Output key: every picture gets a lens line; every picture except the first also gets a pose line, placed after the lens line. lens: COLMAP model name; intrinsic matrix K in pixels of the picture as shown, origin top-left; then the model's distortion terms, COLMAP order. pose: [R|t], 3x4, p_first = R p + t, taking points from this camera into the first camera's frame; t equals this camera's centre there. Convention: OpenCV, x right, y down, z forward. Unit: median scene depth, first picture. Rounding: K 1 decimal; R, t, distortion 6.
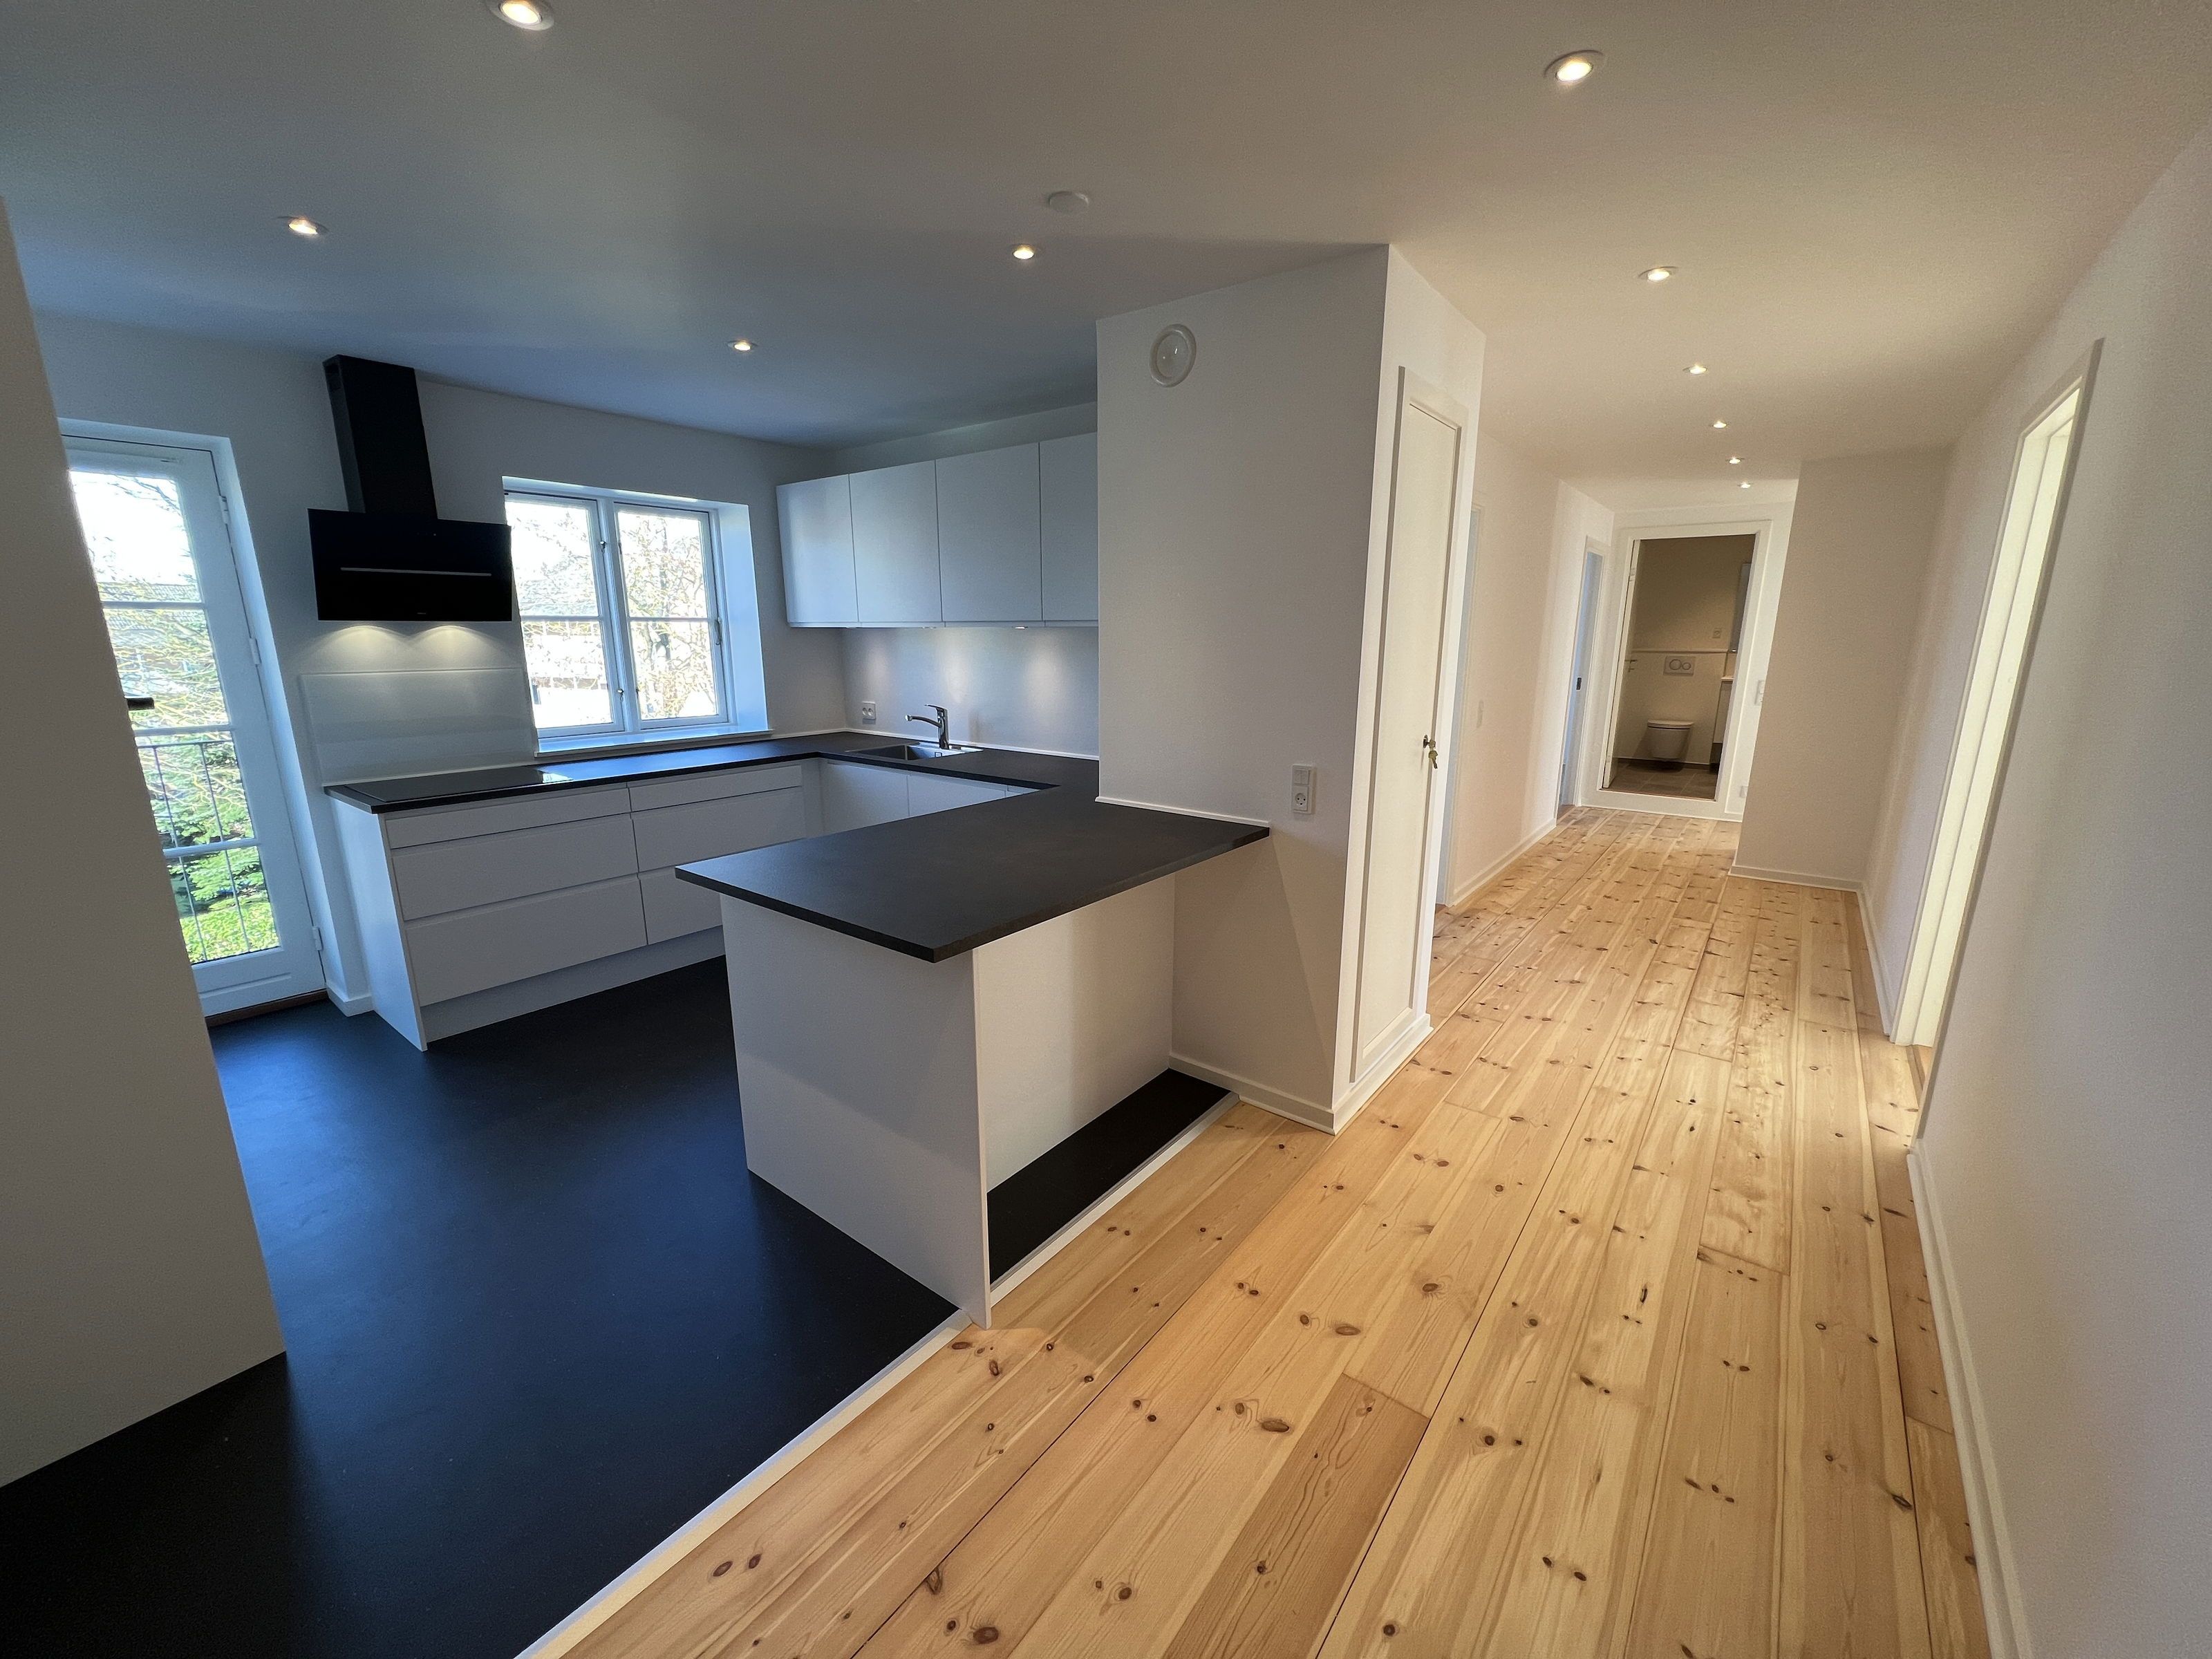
lens RADIAL K [[883.9, 0, 1109.5], [0, 883.9, 832.4], [0, 0, 1]] dist [-0.001232, 0.000363]
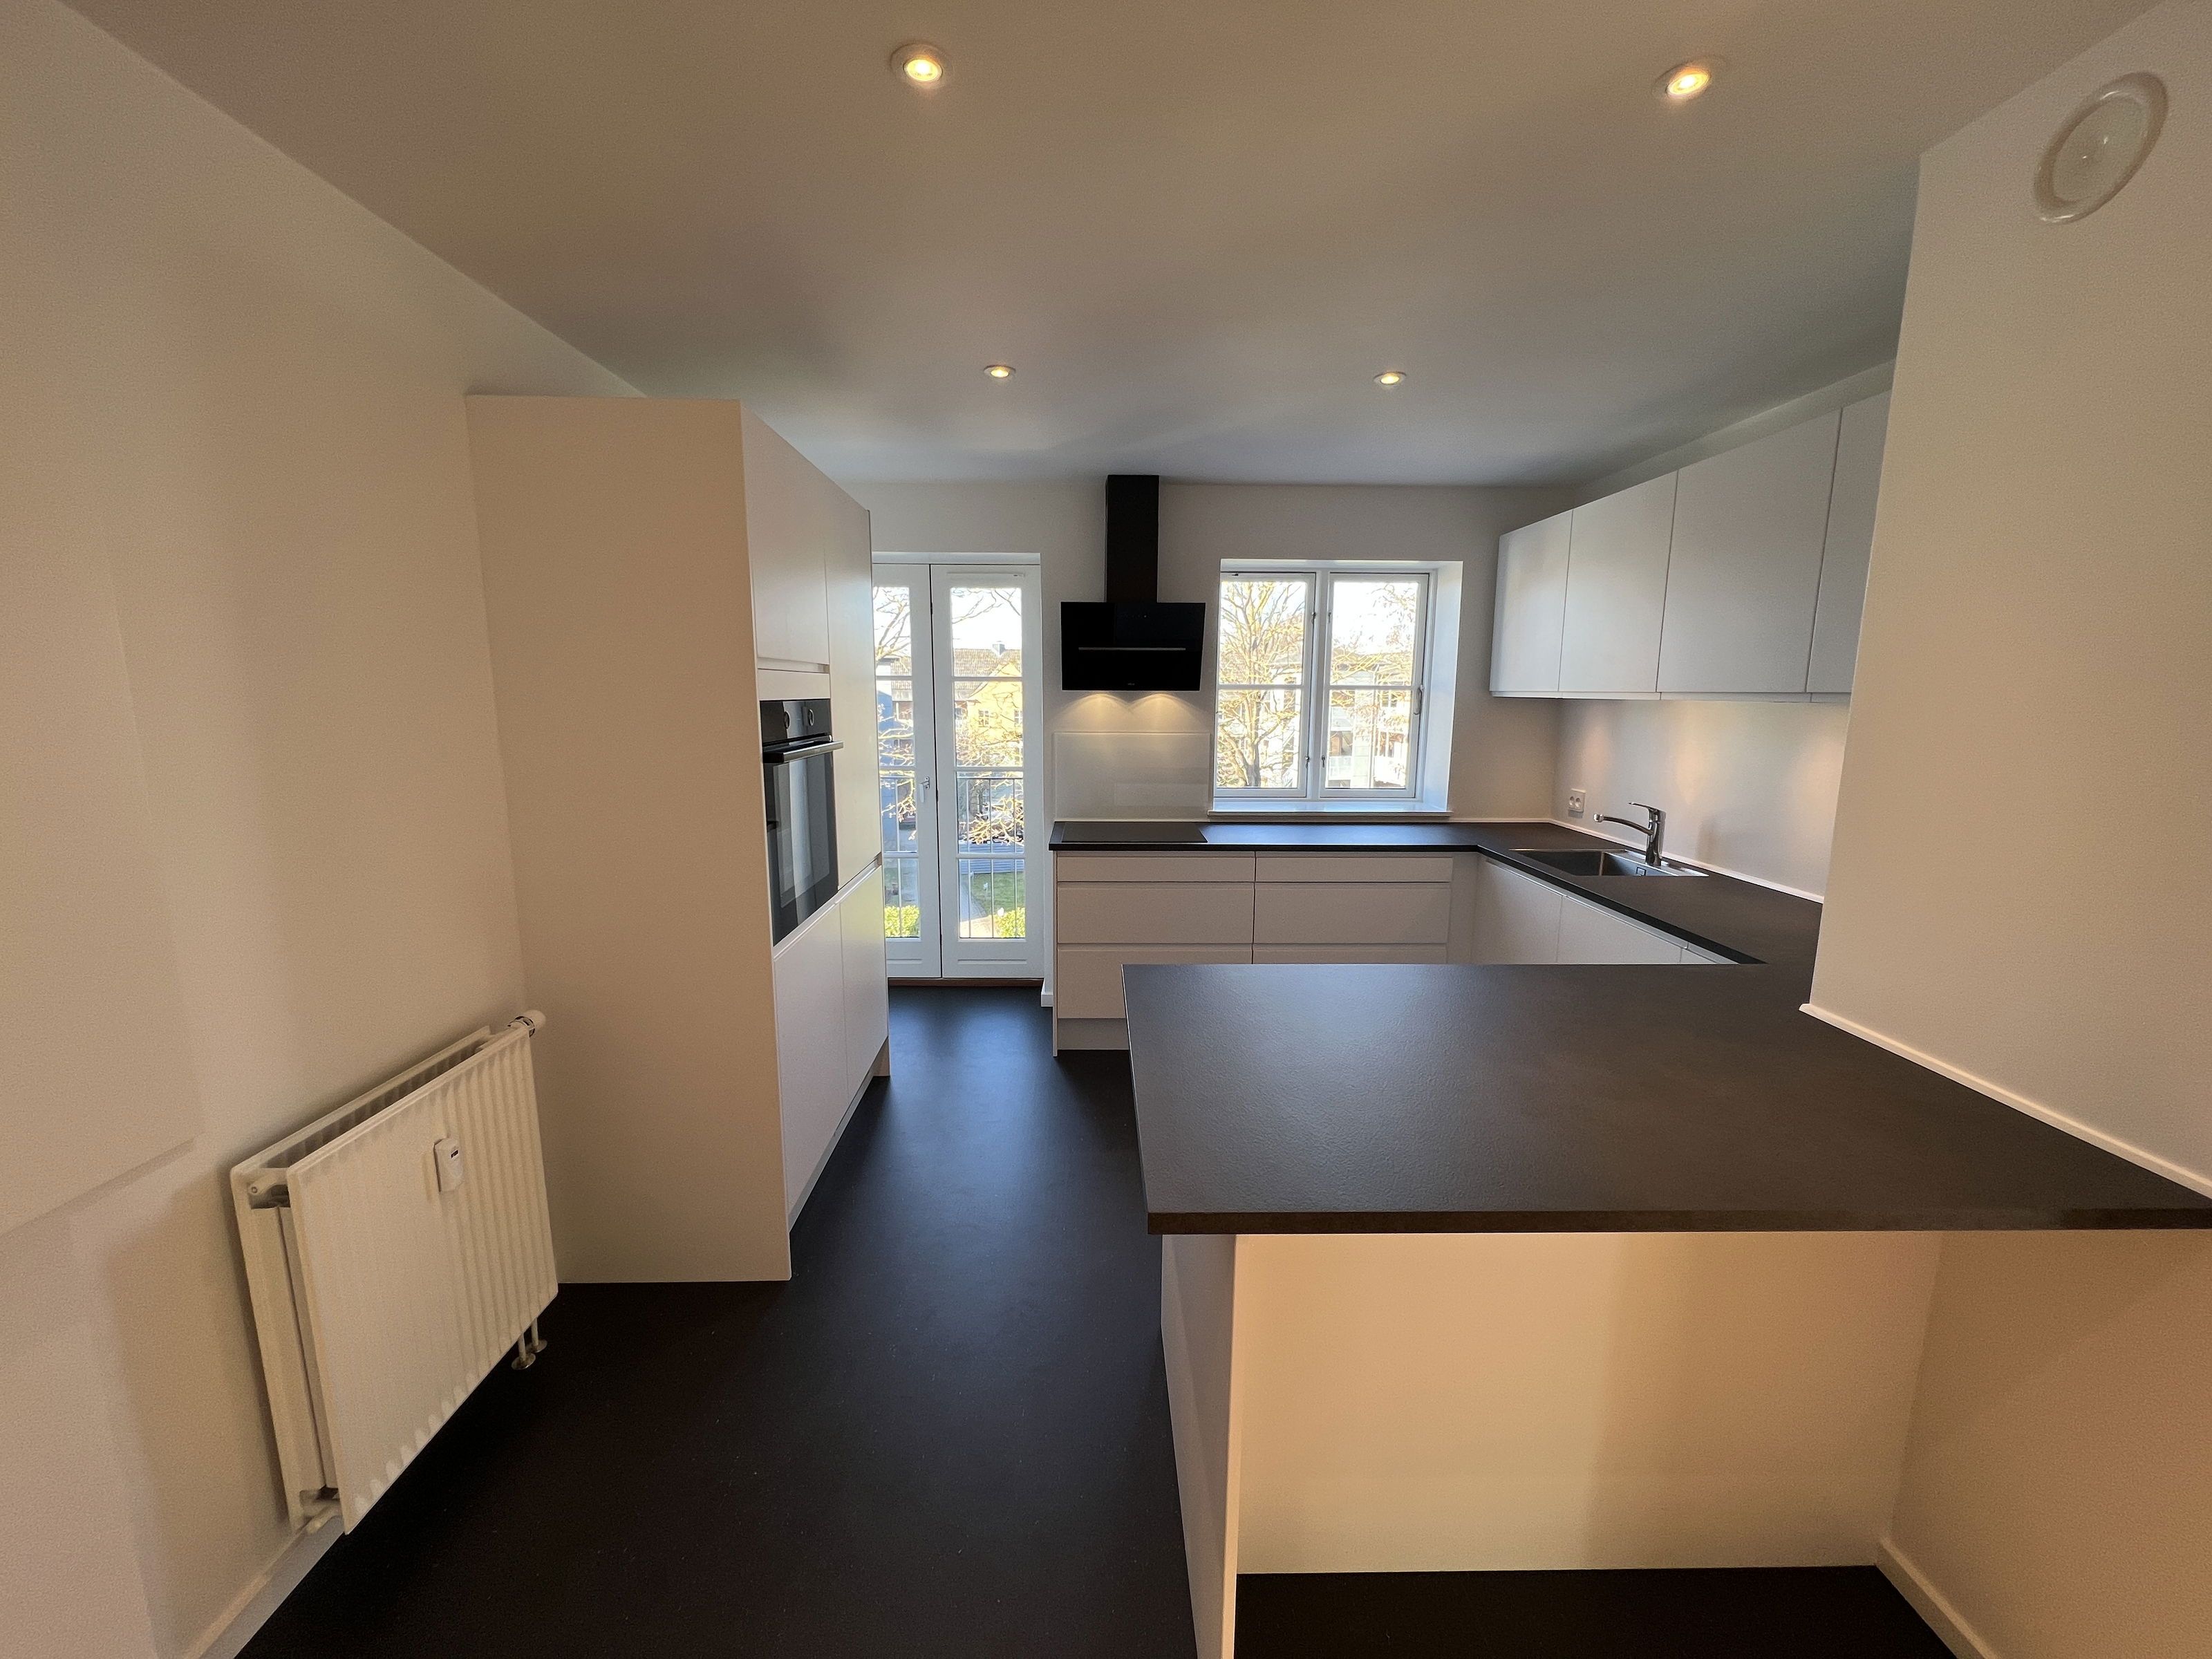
lens RADIAL K [[883.9, 0, 1109.5], [0, 883.9, 832.4], [0, 0, 1]] dist [-0.001232, 0.000363]
pose [[0.626323, 0.127951, -0.768991, 0.090232], [-0.180429, 0.983447, 0.016680, -0.054036], [0.758396, 0.128301, 0.639042, 0.201994]]
